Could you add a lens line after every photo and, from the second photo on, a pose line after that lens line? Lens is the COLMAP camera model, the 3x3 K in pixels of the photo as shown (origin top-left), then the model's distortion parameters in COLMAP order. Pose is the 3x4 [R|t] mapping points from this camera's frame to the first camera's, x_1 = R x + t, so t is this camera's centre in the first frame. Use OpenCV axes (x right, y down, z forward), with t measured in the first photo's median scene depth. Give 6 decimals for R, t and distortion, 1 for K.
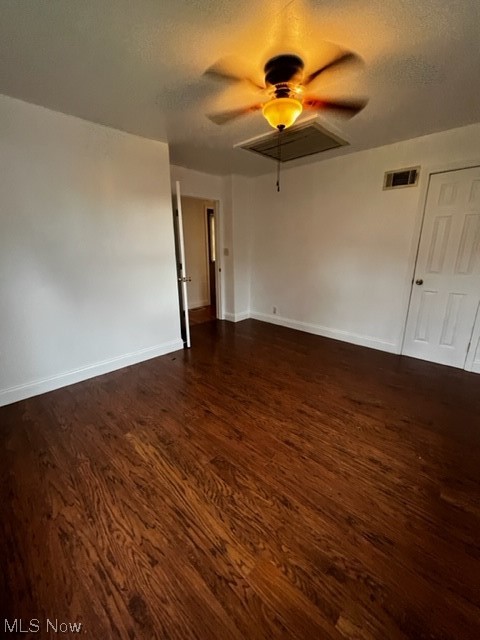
lens RADIAL K [[261.5, 0, 239.1], [0, 261.5, 319.2], [0, 0, 1]] dist [-0.004638, -0.000532]
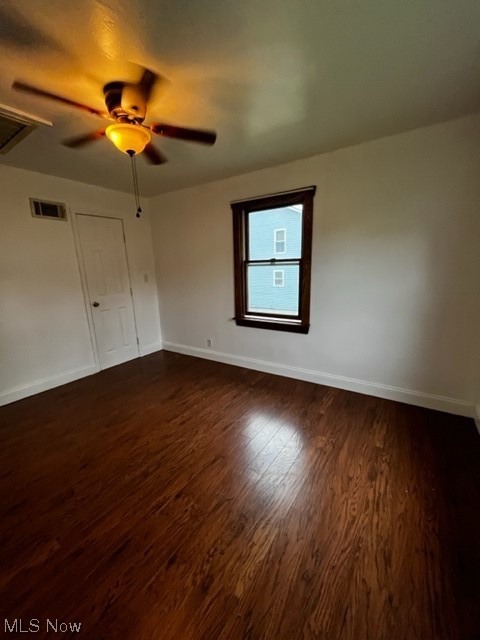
lens RADIAL K [[261.5, 0, 241.9], [0, 261.5, 319.1], [0, 0, 1]] dist [-0.004638, -0.000532]
pose [[-0.187189, -0.186780, 0.964403, -0.885277], [0.294953, 0.925769, 0.236548, -0.261540], [-0.936997, 0.328733, -0.118203, 0.872939]]
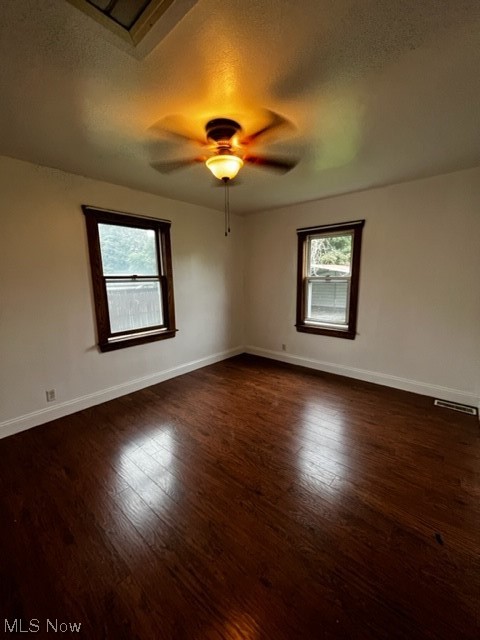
lens RADIAL K [[261.5, 0, 243.2], [0, 261.5, 318.9], [0, 0, 1]] dist [-0.004638, -0.000532]
pose [[-0.997011, 0.026098, -0.072715, 0.174434], [-0.007004, 0.906803, 0.421497, -0.627497], [0.076938, 0.420747, -0.903910, 2.070680]]
